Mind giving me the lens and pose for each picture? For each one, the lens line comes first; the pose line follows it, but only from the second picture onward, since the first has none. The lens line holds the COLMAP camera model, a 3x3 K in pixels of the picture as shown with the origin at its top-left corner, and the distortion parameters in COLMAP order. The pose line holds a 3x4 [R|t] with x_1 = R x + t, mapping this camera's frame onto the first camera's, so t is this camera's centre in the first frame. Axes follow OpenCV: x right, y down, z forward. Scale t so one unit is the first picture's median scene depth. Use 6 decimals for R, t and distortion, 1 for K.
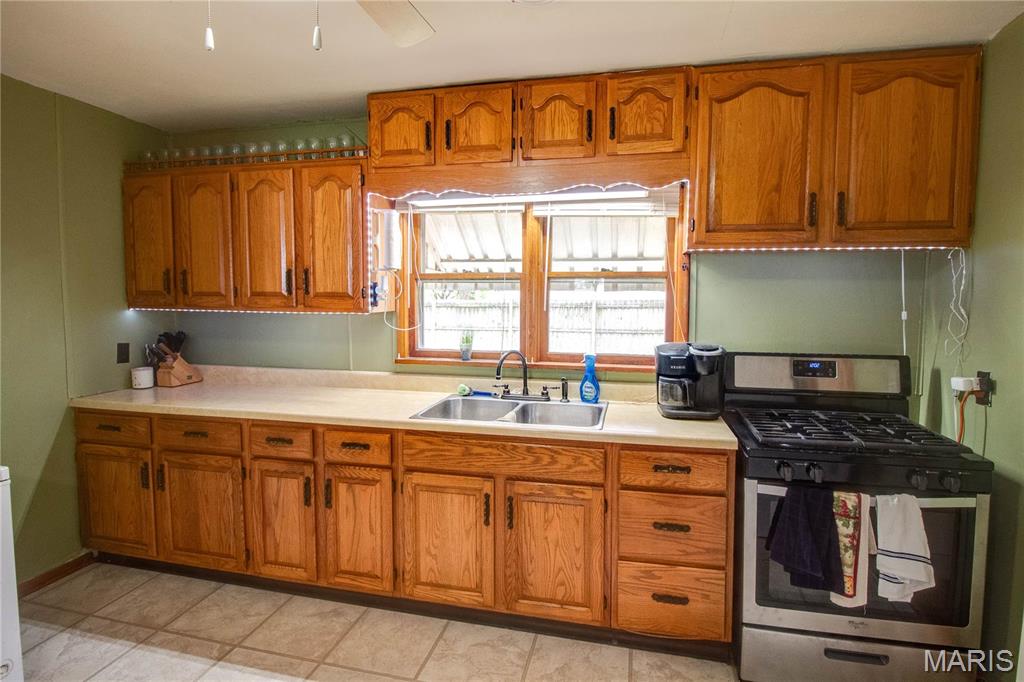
lens RADIAL K [[505.0, 0, 513.3], [0, 505.0, 316.4], [0, 0, 1]] dist [-0.003015, -0.000814]
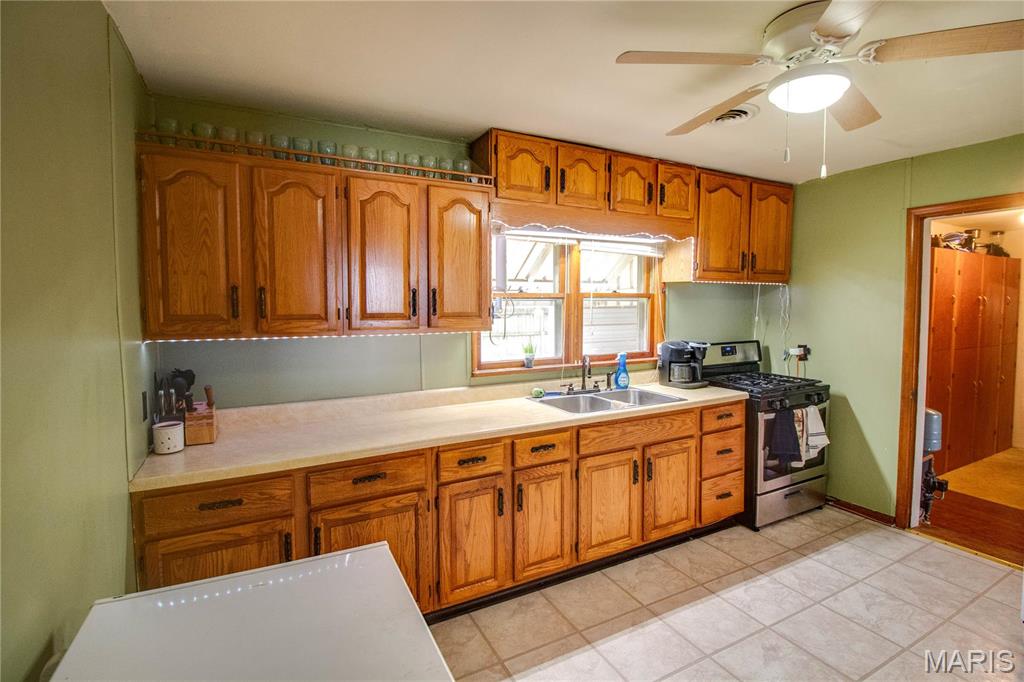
lens RADIAL K [[487.2, 0, 512.5], [0, 487.2, 324.1], [0, 0, 1]] dist [0.000817, 0.000024]
pose [[0.755461, -0.036819, 0.654158, -1.038685], [0.036703, 0.999230, 0.013855, -0.038047], [-0.654165, 0.013542, 0.756231, 0.206806]]
